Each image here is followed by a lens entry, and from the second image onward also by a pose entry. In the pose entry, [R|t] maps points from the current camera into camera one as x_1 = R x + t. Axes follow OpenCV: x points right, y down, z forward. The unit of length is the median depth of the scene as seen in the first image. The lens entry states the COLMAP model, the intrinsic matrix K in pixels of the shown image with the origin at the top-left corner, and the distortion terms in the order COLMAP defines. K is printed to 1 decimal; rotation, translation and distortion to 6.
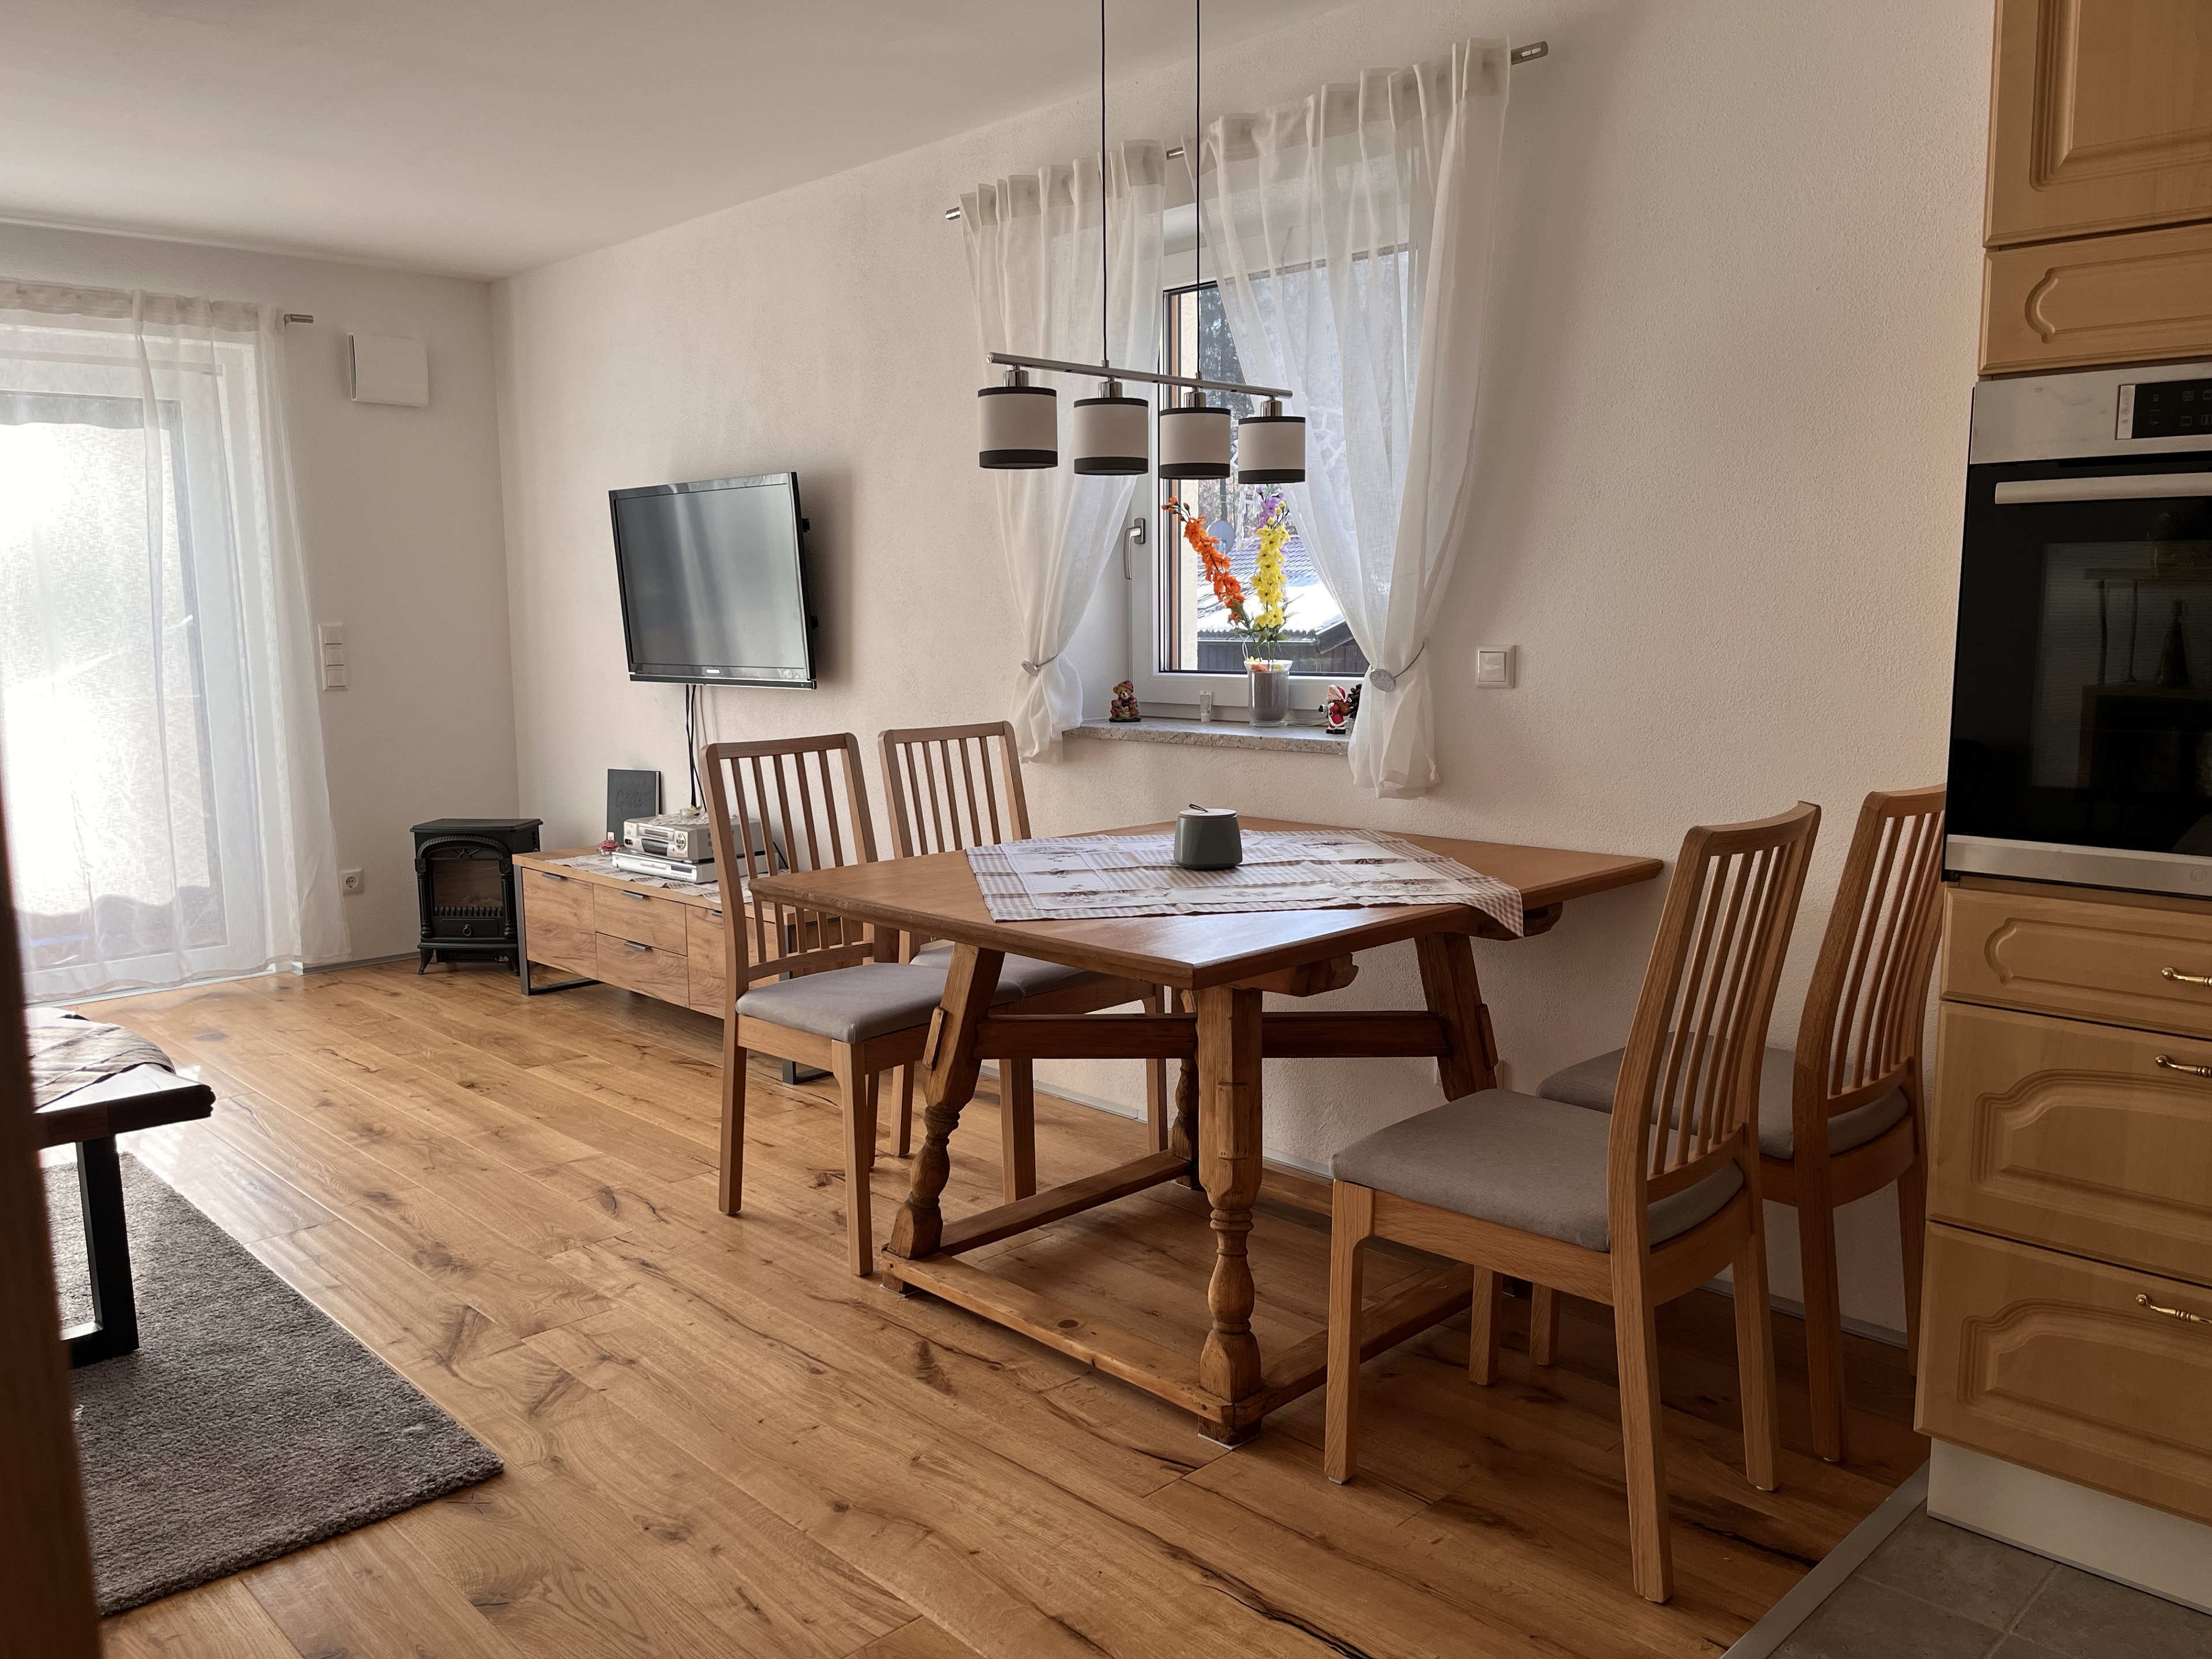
lens RADIAL K [[1687.6, 0, 1096.1], [0, 1687.6, 832.0], [0, 0, 1]] dist [0.064773, -0.002087]
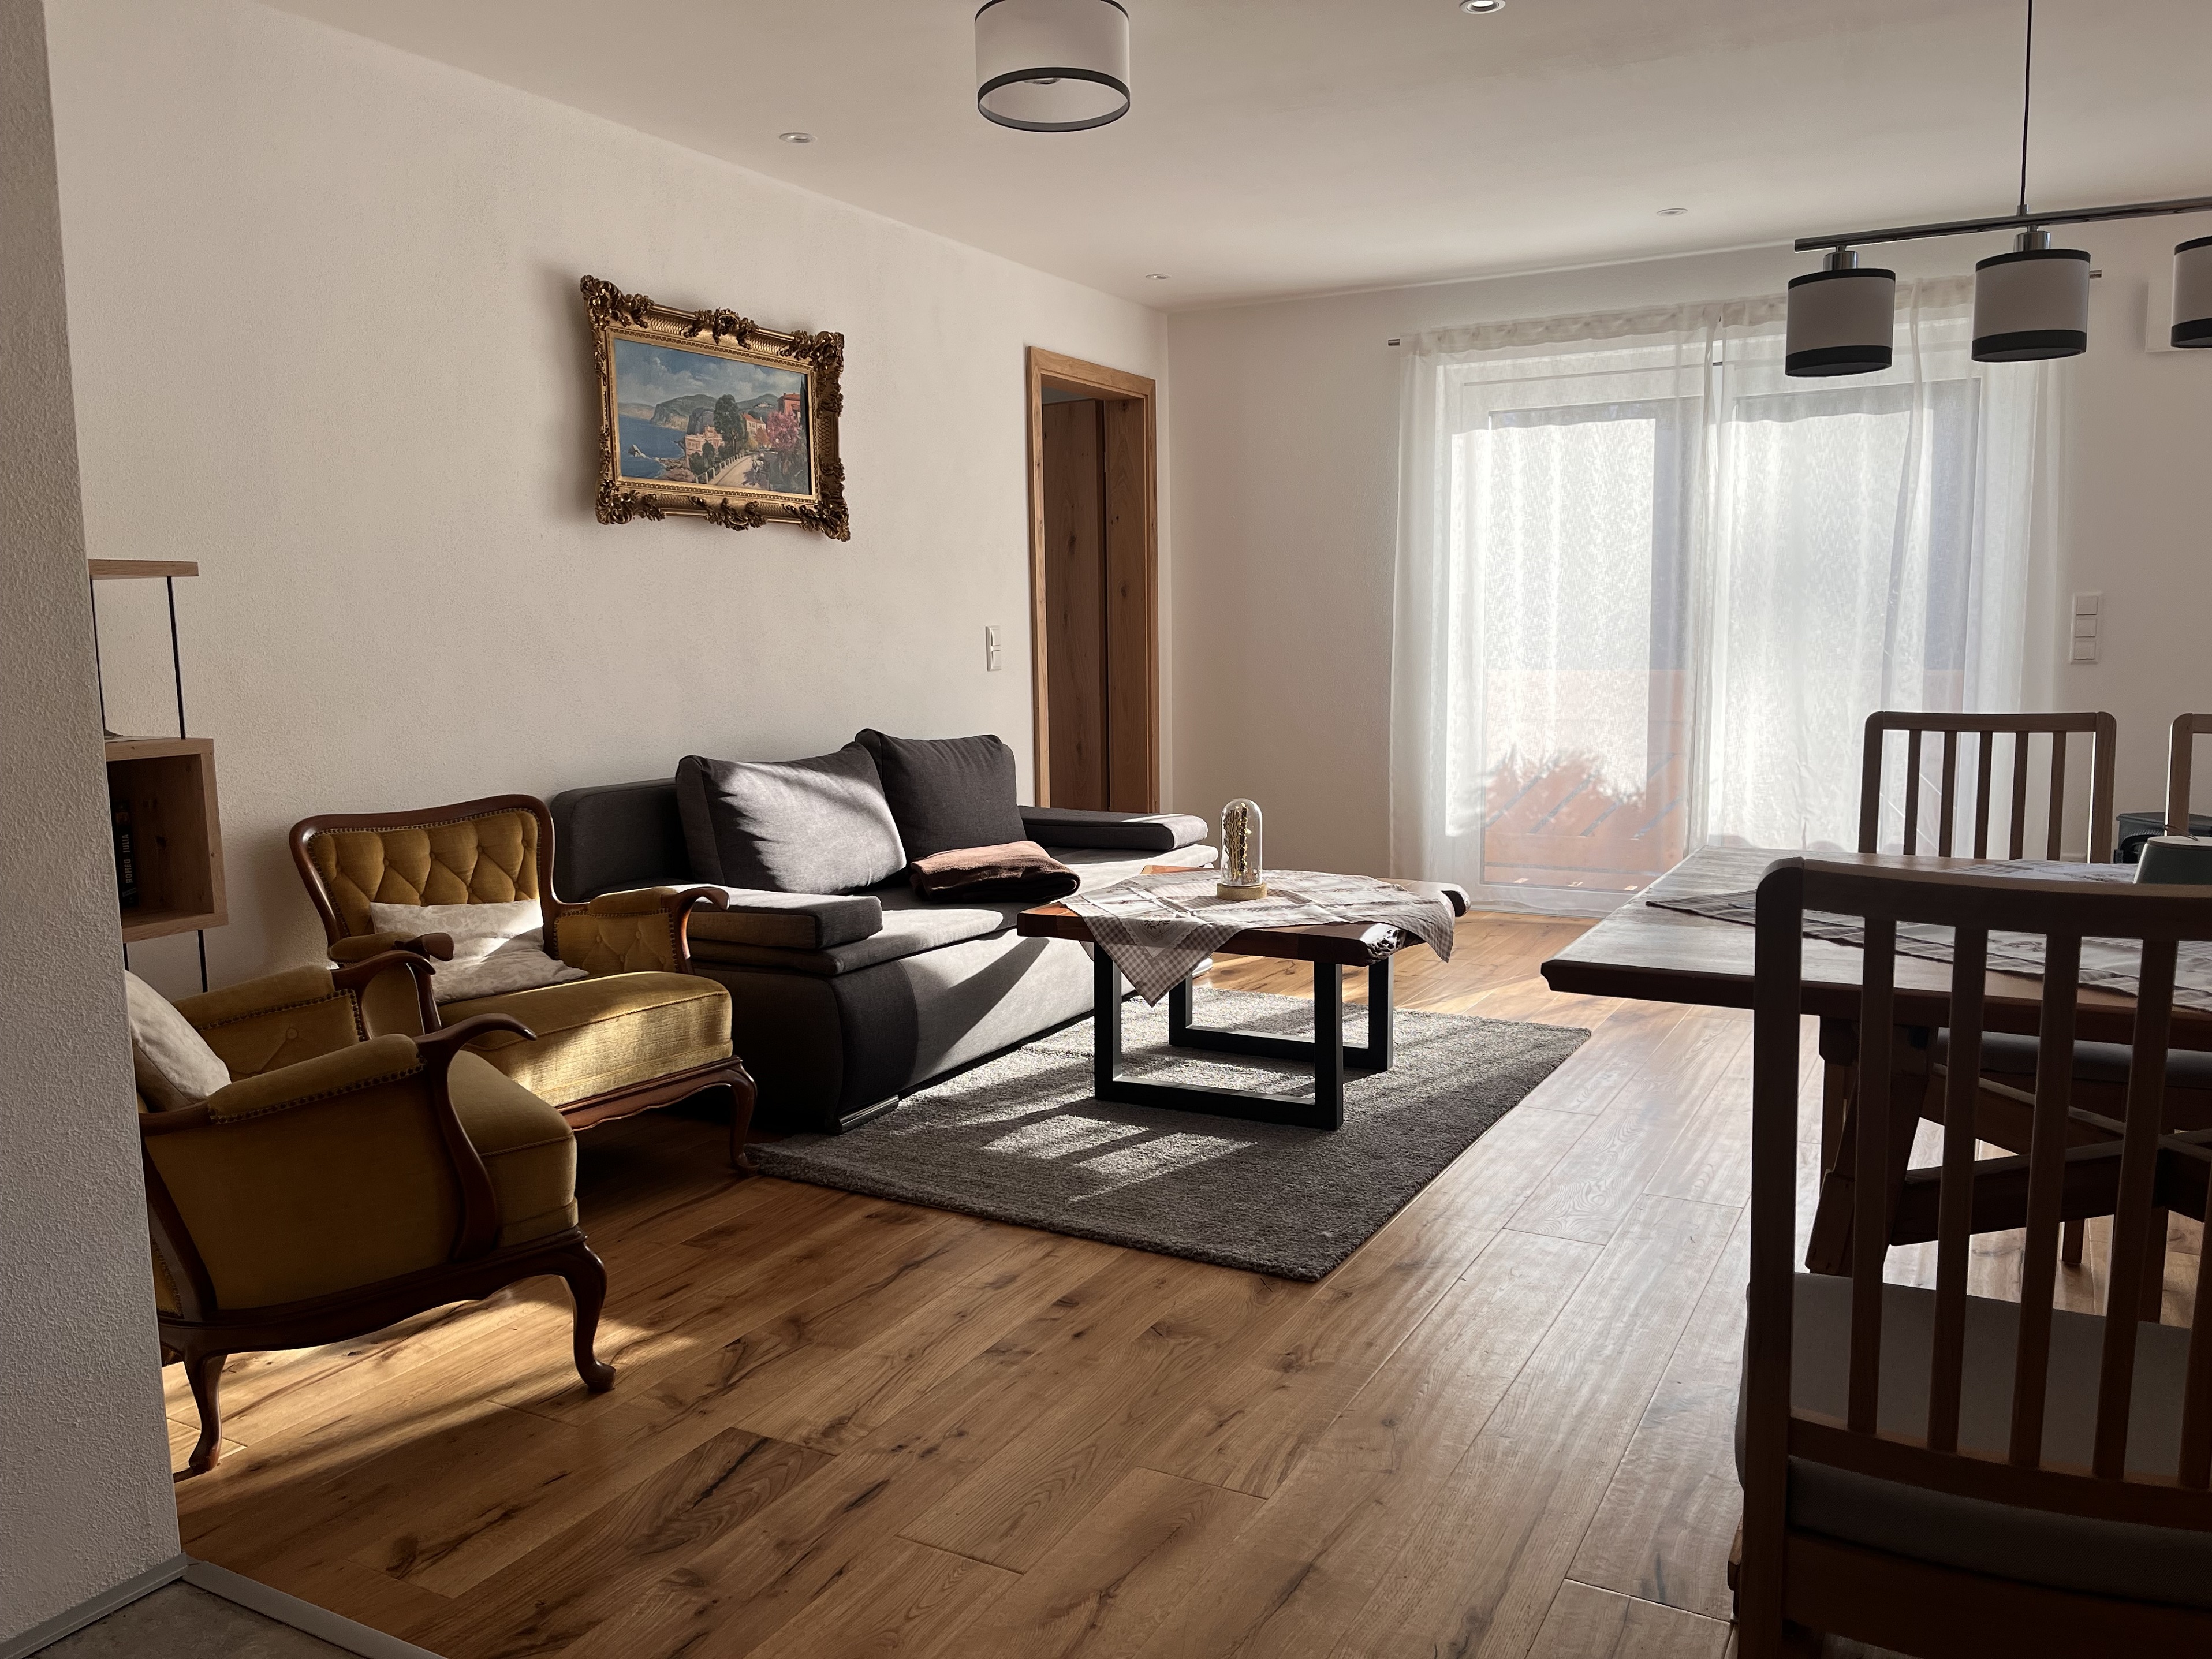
lens RADIAL K [[1687.6, 0, 1096.1], [0, 1687.6, 832.0], [0, 0, 1]] dist [0.064773, -0.002087]
pose [[0.308623, 0.126375, -0.942752, 0.491653], [-0.120370, 0.988355, 0.093084, -0.023279], [0.943537, 0.084751, 0.320241, 0.316736]]
